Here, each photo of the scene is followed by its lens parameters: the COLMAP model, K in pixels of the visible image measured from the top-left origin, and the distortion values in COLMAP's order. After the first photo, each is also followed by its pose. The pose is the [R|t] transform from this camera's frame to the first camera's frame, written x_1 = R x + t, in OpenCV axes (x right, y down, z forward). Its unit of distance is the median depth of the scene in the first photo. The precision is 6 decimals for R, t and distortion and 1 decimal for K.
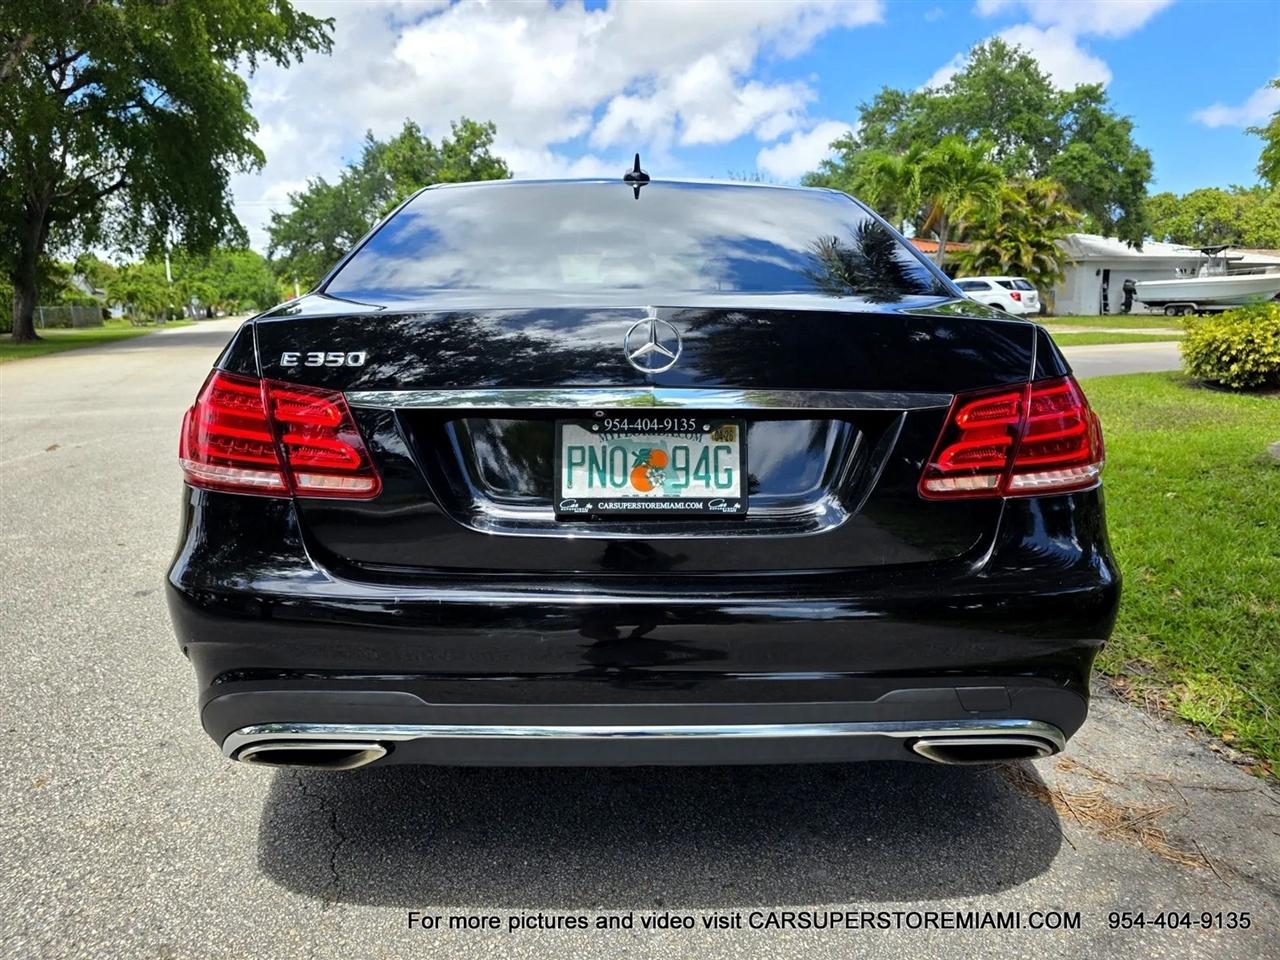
lens RADIAL K [[883.7, 0, 639.5], [0, 883.7, 469.4], [0, 0, 1]] dist [0.043045, -0.038865]
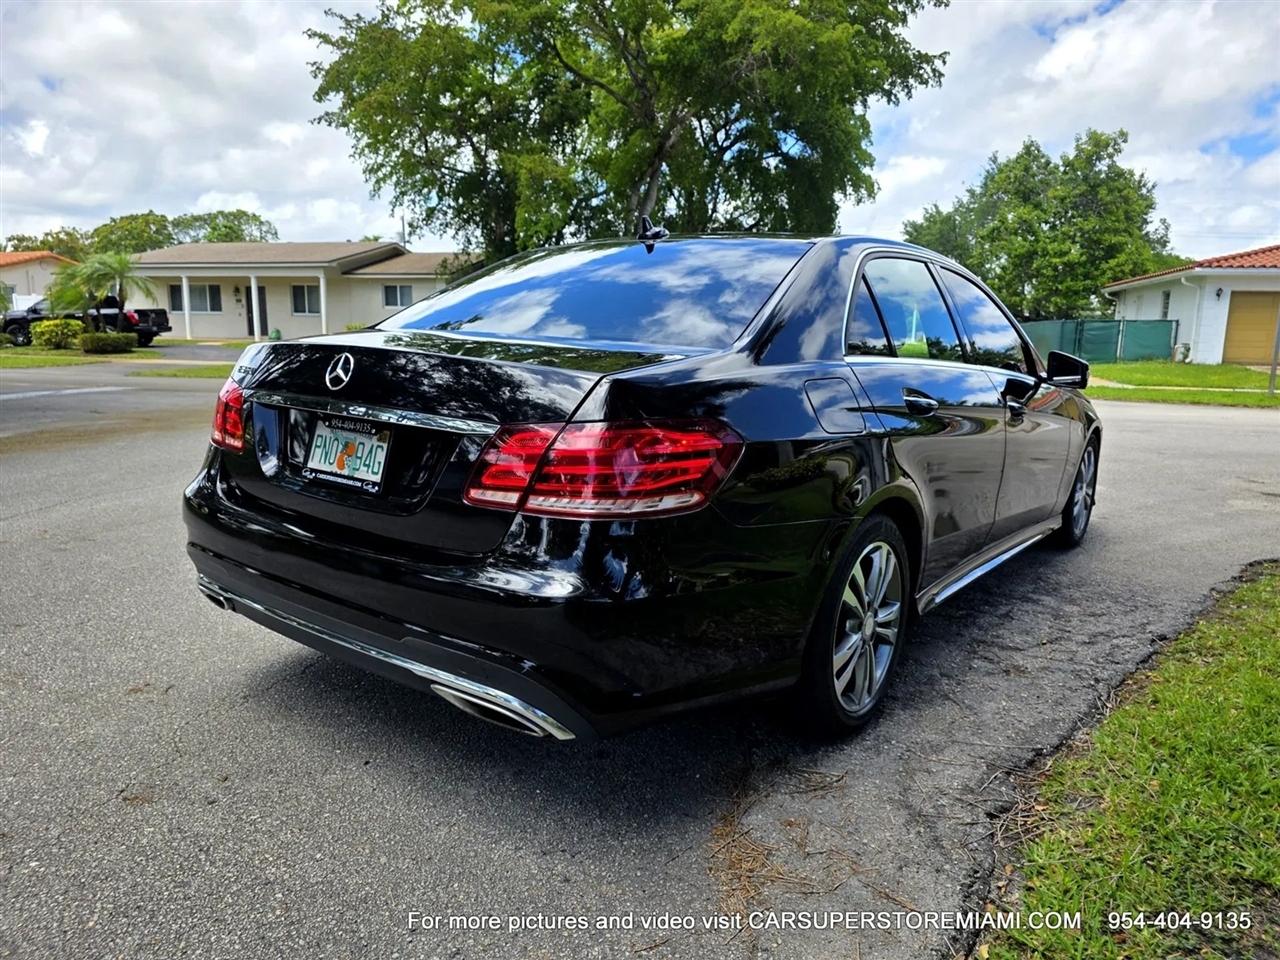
lens RADIAL K [[883.7, 0, 632.1], [0, 883.7, 481.7], [0, 0, 1]] dist [0.043045, -0.038865]
pose [[0.772994, 0.132045, -0.620520, 0.067346], [-0.139498, 0.989538, 0.036796, -0.004039], [0.618887, 0.058118, 0.783327, 0.007412]]
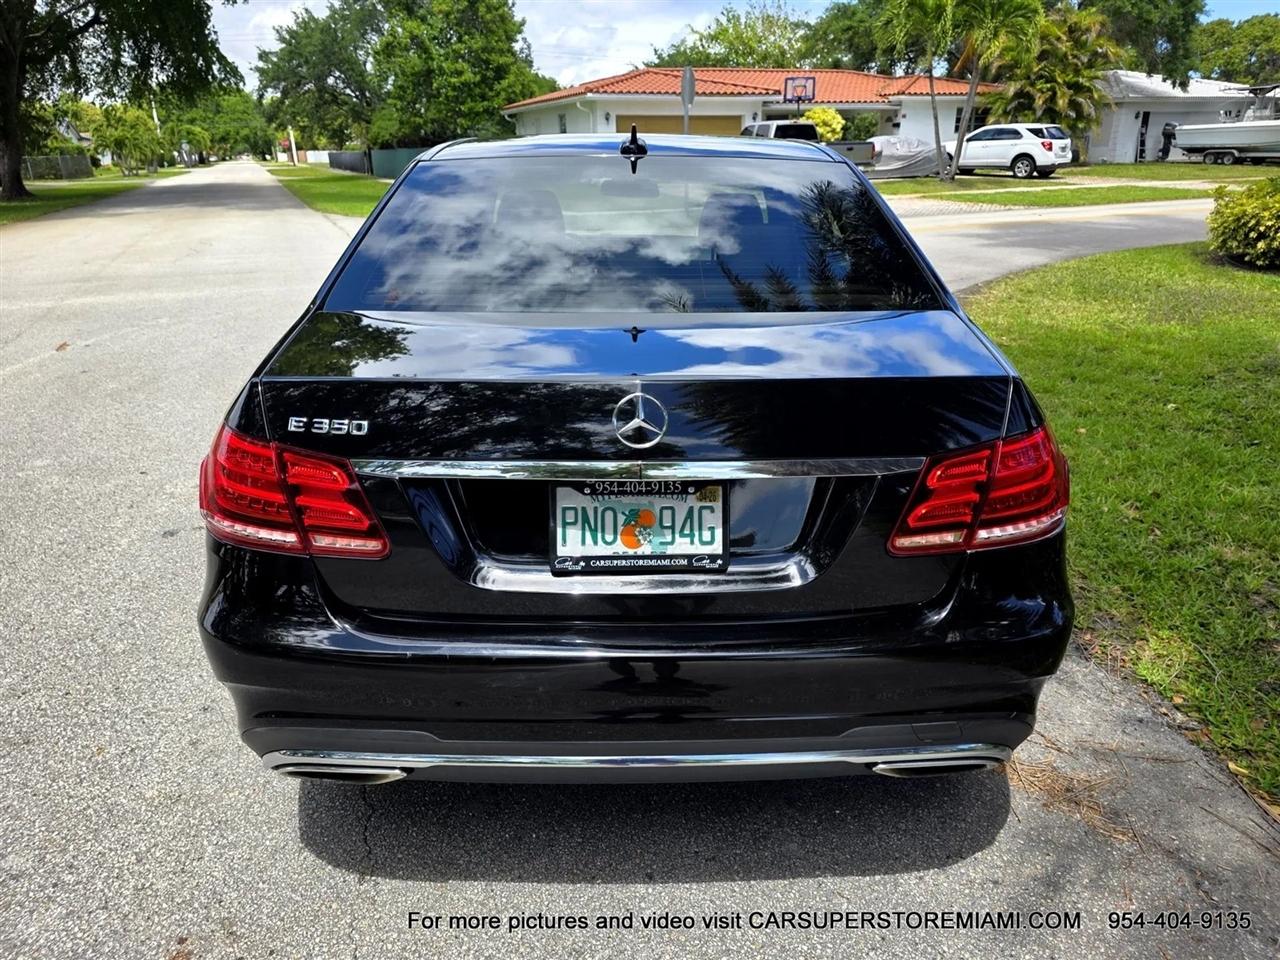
lens RADIAL K [[883.7, 0, 643.5], [0, 883.7, 482.0], [0, 0, 1]] dist [0.043045, -0.038865]
pose [[0.999956, -0.001001, -0.009380, 0.001456], [0.002672, 0.983691, 0.179847, -0.012886], [0.009047, -0.179864, 0.983650, -0.002351]]
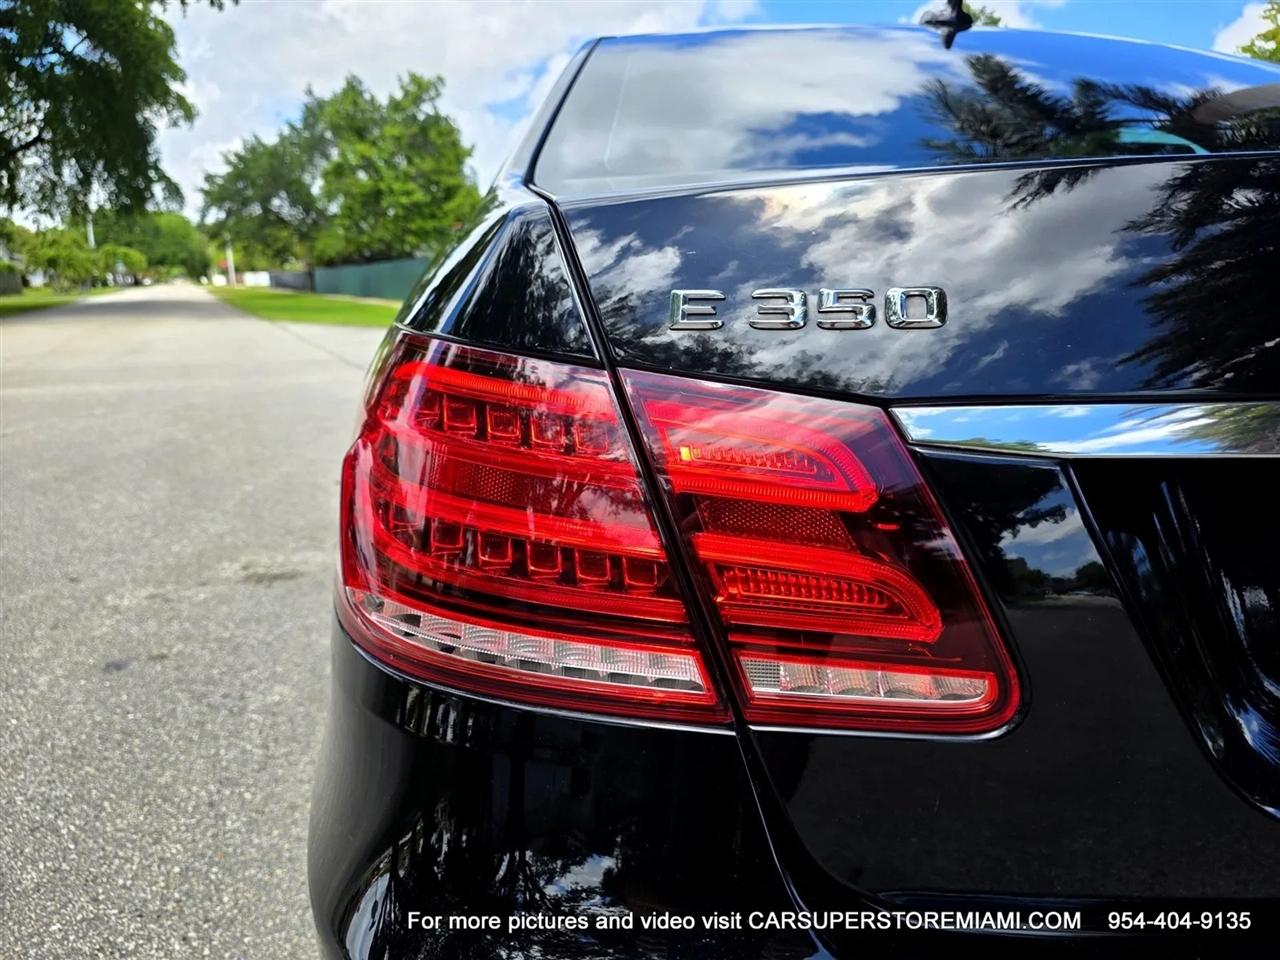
lens RADIAL K [[883.7, 0, 629.4], [0, 883.7, 464.9], [0, 0, 1]] dist [0.043045, -0.038865]
pose [[0.998534, -0.011990, 0.052774, -0.022998], [0.010402, 0.999488, 0.030258, -0.003942], [-0.053110, -0.029665, 0.998148, 0.034646]]
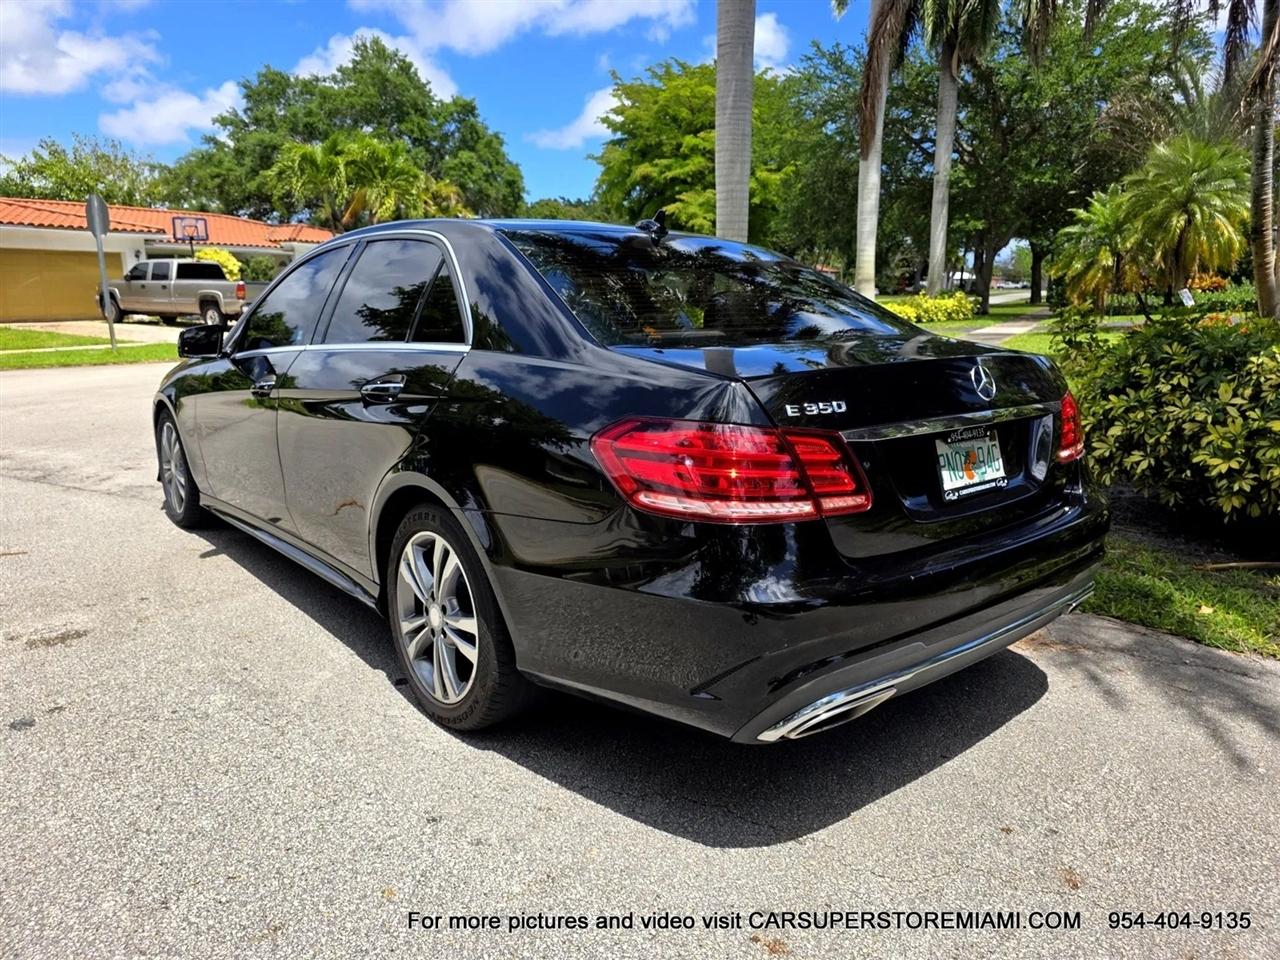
lens RADIAL K [[883.7, 0, 649.0], [0, 883.7, 482.3], [0, 0, 1]] dist [0.043045, -0.038865]
pose [[0.773537, -0.124372, 0.621428, -0.070379], [0.107608, 0.992092, 0.064608, -0.006588], [-0.624549, 0.016894, 0.780803, 0.008397]]
